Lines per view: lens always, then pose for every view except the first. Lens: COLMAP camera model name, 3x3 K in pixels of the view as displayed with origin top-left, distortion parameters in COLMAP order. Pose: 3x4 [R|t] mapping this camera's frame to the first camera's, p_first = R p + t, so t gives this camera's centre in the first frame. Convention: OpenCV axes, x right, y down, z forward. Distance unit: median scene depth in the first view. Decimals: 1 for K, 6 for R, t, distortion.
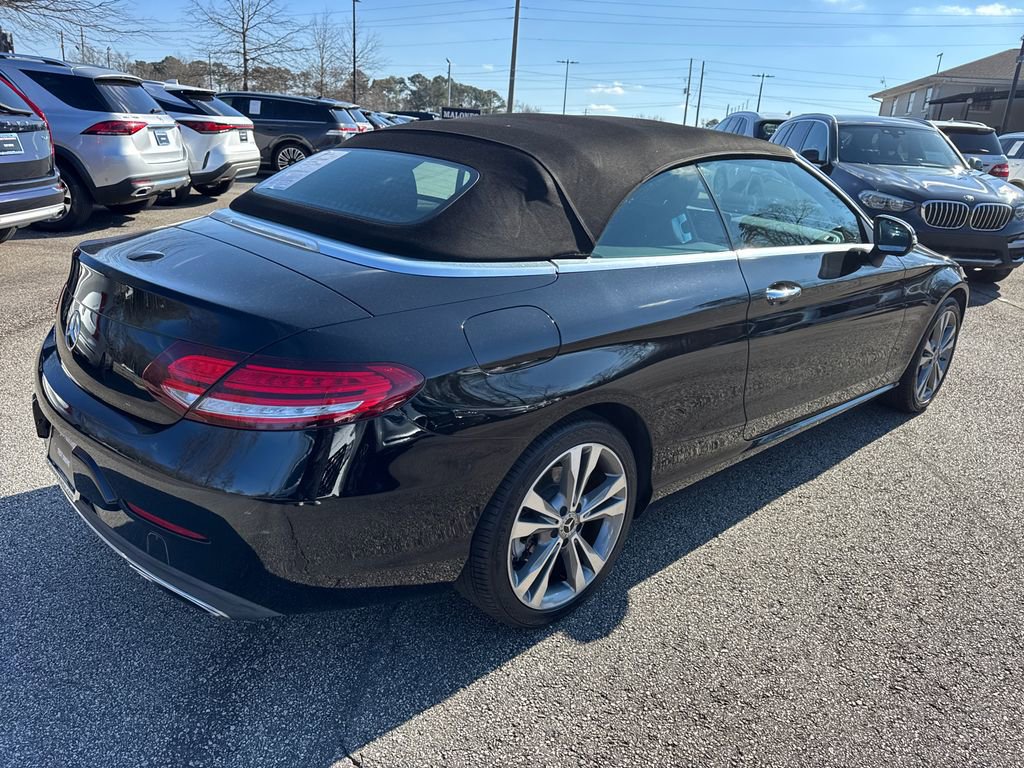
lens RADIAL K [[726.3, 0, 500.8], [0, 726.3, 397.6], [0, 0, 1]] dist [0.010096, -0.011301]
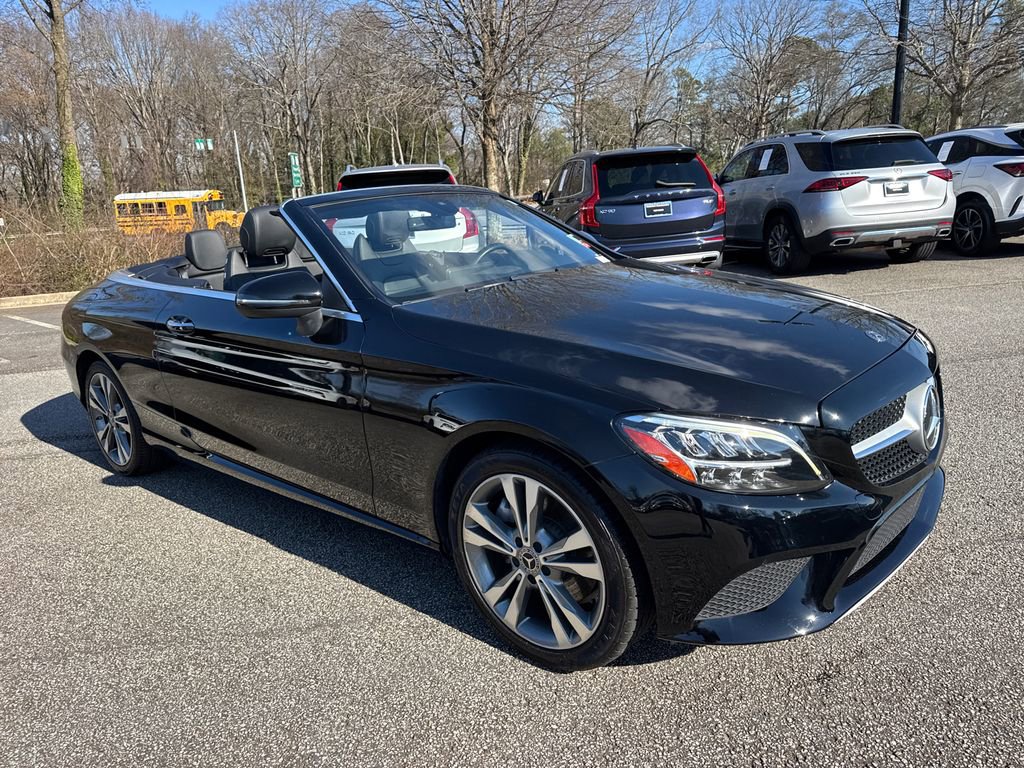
lens RADIAL K [[726.3, 0, 517.5], [0, 726.3, 379.1], [0, 0, 1]] dist [0.010096, -0.011301]
pose [[0.117911, 0.180102, -0.976555, 1.491667], [-0.264170, 0.953668, 0.143985, -0.343505], [0.957241, 0.240999, 0.160026, 1.222042]]
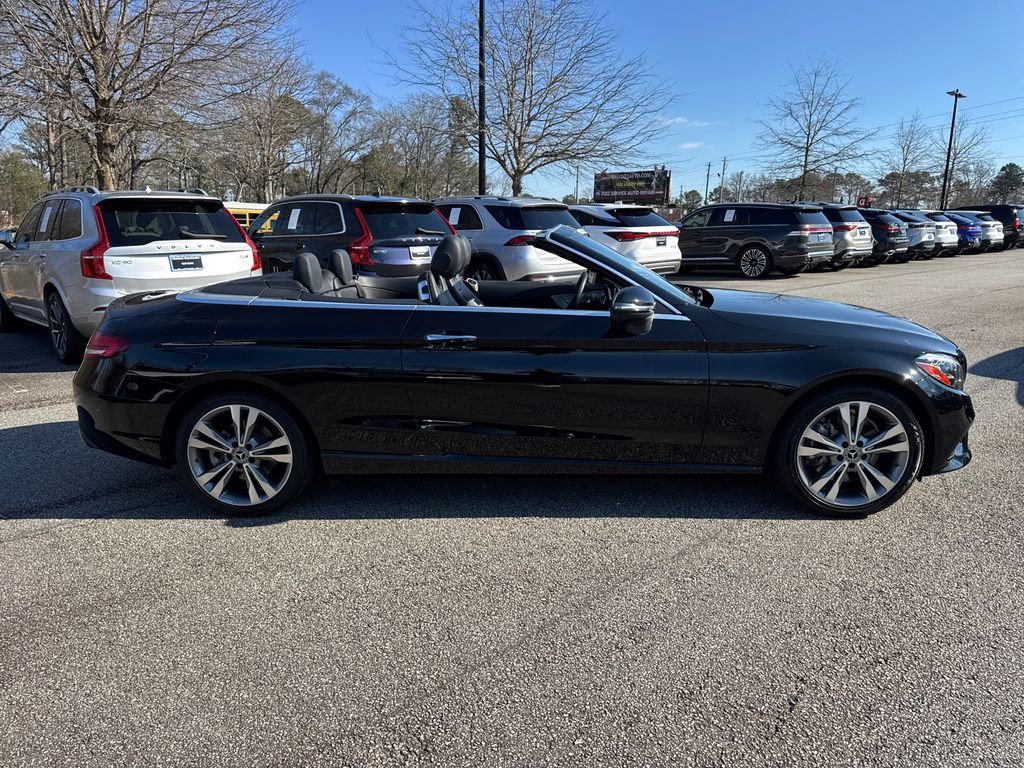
lens RADIAL K [[726.3, 0, 513.3], [0, 726.3, 386.7], [0, 0, 1]] dist [0.010096, -0.011301]
pose [[0.704022, 0.094907, -0.703808, 1.273188], [-0.199301, 0.977608, -0.067533, 0.004369], [0.681639, 0.187815, 0.707173, 0.154770]]
